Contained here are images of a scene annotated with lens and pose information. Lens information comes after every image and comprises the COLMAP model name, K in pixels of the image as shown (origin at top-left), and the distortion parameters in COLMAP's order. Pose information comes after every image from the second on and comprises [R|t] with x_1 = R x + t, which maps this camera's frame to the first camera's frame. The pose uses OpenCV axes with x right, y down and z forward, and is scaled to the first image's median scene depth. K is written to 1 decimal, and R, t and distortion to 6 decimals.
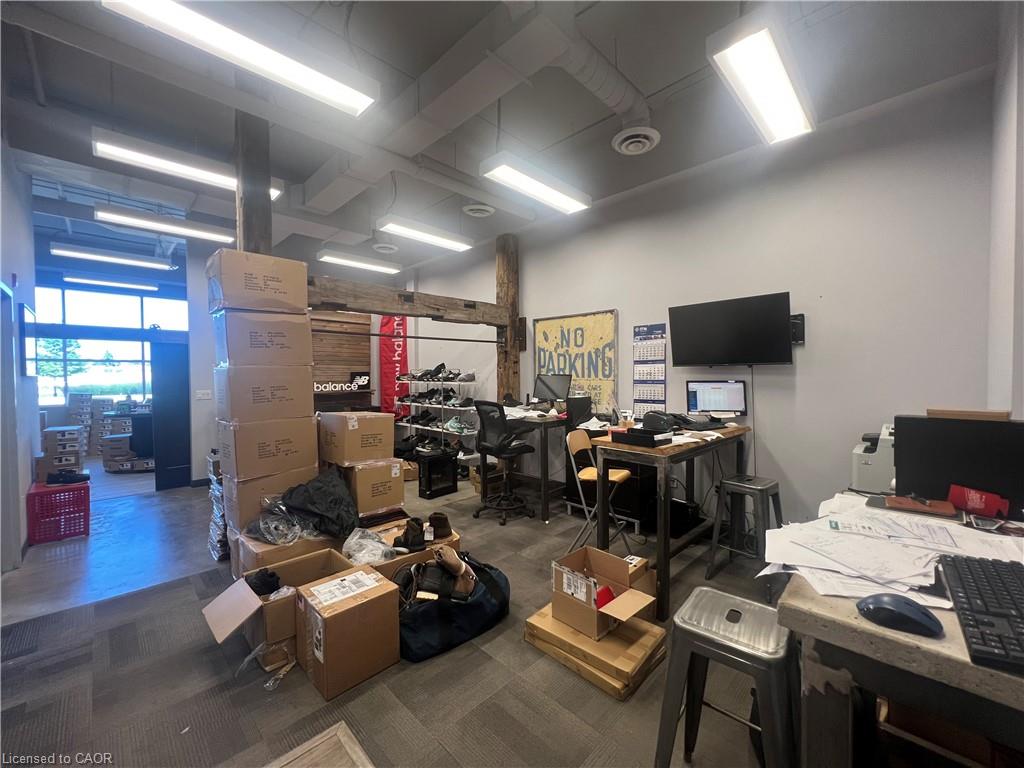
lens RADIAL K [[412.2, 0, 506.1], [0, 412.2, 376.3], [0, 0, 1]] dist [-0.004314, -0.000301]
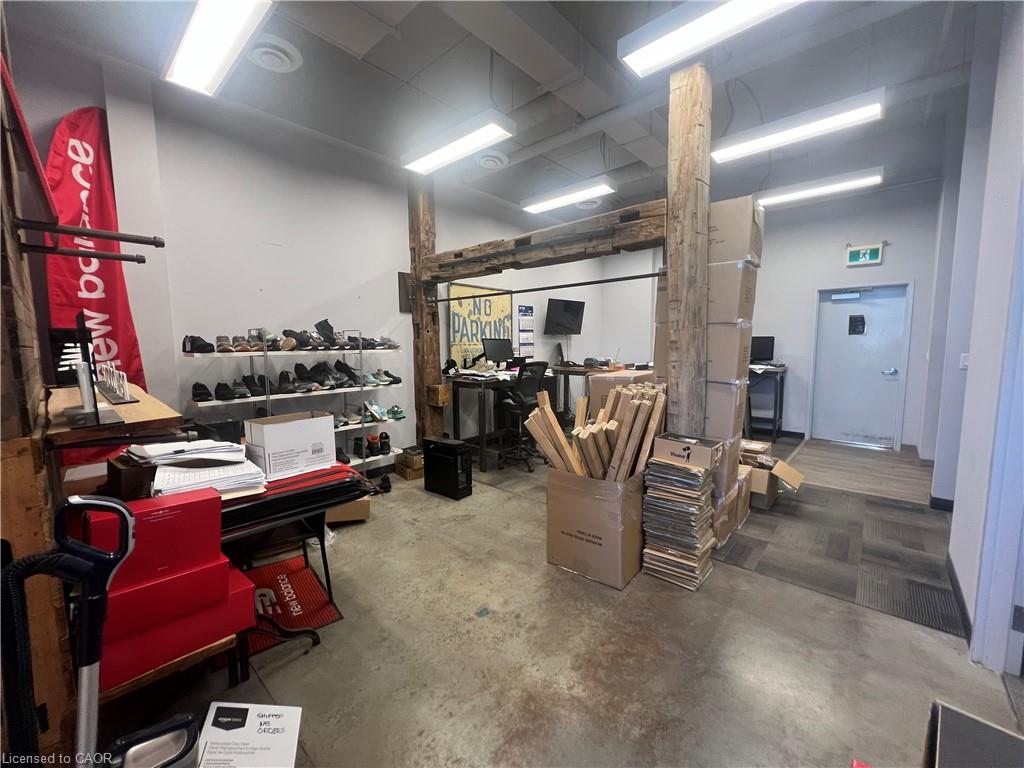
lens RADIAL K [[412.2, 0, 508.1], [0, 412.2, 387.5], [0, 0, 1]] dist [-0.004314, -0.000301]
pose [[-0.055307, -0.108312, 0.992577, -0.973983], [0.010004, 0.993989, 0.109024, 0.004302], [-0.998419, 0.015960, -0.053891, 0.972349]]
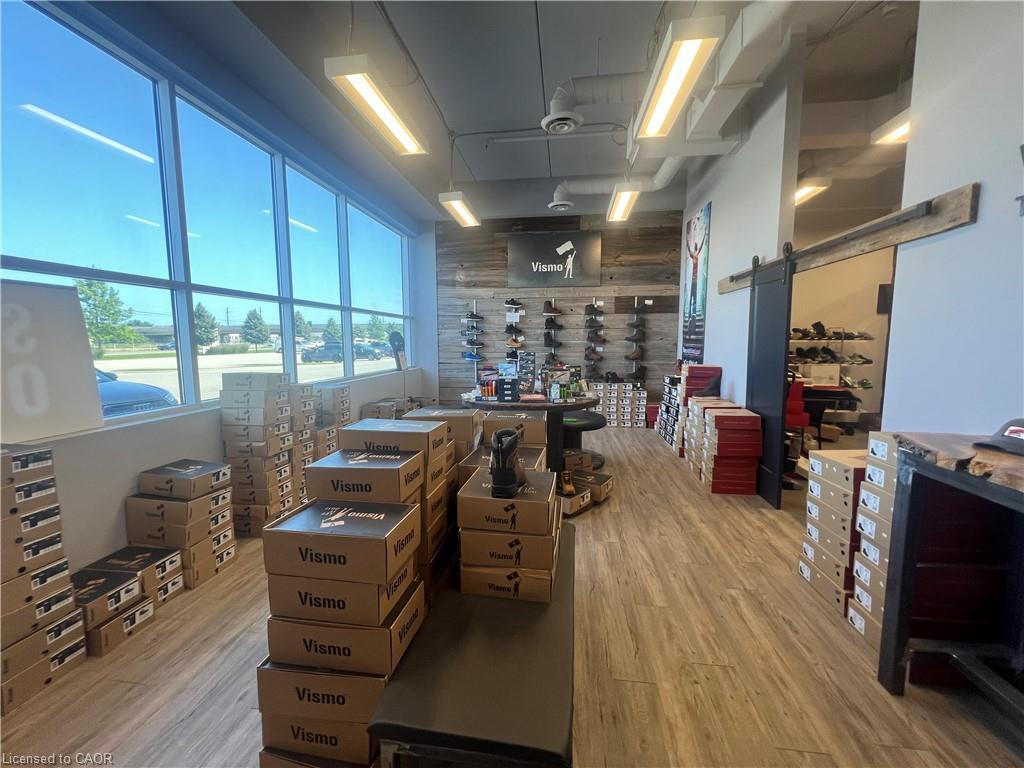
lens RADIAL K [[412.2, 0, 512.3], [0, 412.2, 378.7], [0, 0, 1]] dist [-0.004314, -0.000301]
pose [[0.787579, -0.064900, 0.612786, -1.706262], [0.003619, 0.994908, 0.100718, 0.003287], [-0.616203, -0.077106, 0.783804, 0.846434]]
